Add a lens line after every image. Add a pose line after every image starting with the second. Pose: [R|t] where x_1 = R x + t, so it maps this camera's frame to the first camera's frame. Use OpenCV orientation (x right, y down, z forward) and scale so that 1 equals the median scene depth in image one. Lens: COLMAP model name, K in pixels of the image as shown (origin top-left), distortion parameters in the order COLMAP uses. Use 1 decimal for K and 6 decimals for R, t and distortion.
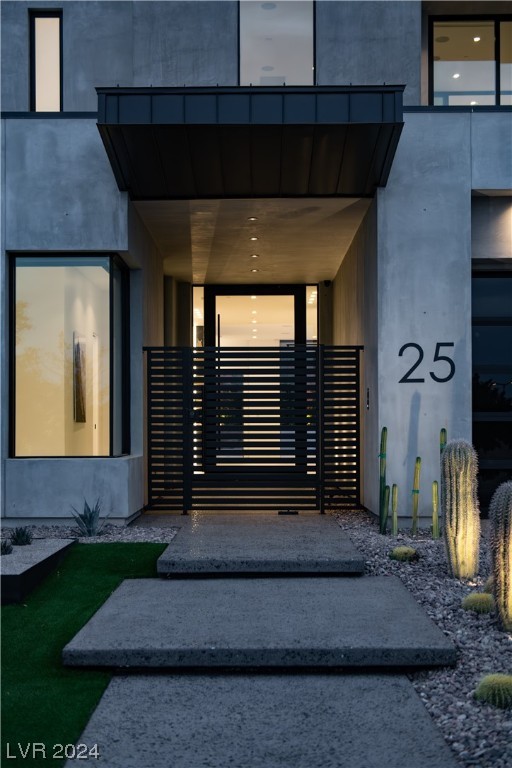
lens RADIAL K [[978.0, 0, 256.4], [0, 978.0, 419.5], [0, 0, 1]] dist [0.016735, 0.038909]
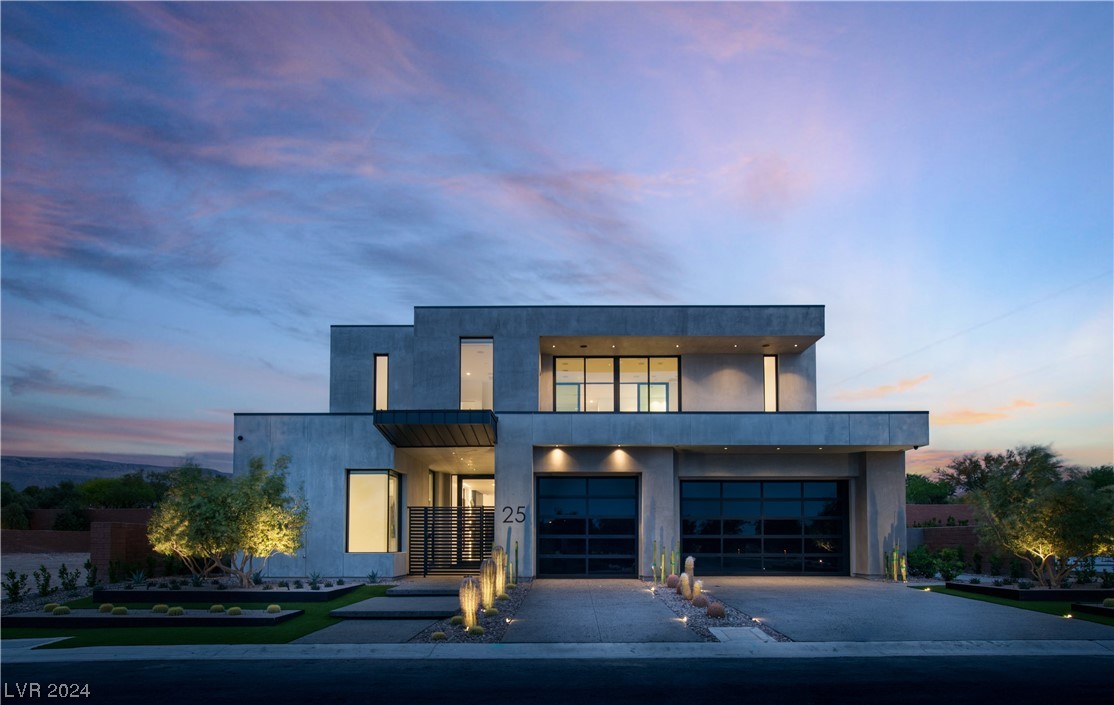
lens RADIAL K [[598.8, 0, 572.5], [0, 598.8, 518.2], [0, 0, 1]] dist [0.001007, -0.000086]
pose [[0.999989, 0.002691, 0.003947, 0.314673], [-0.002567, 0.999518, -0.030946, -0.002531], [-0.004028, 0.030936, 0.999513, -0.508319]]
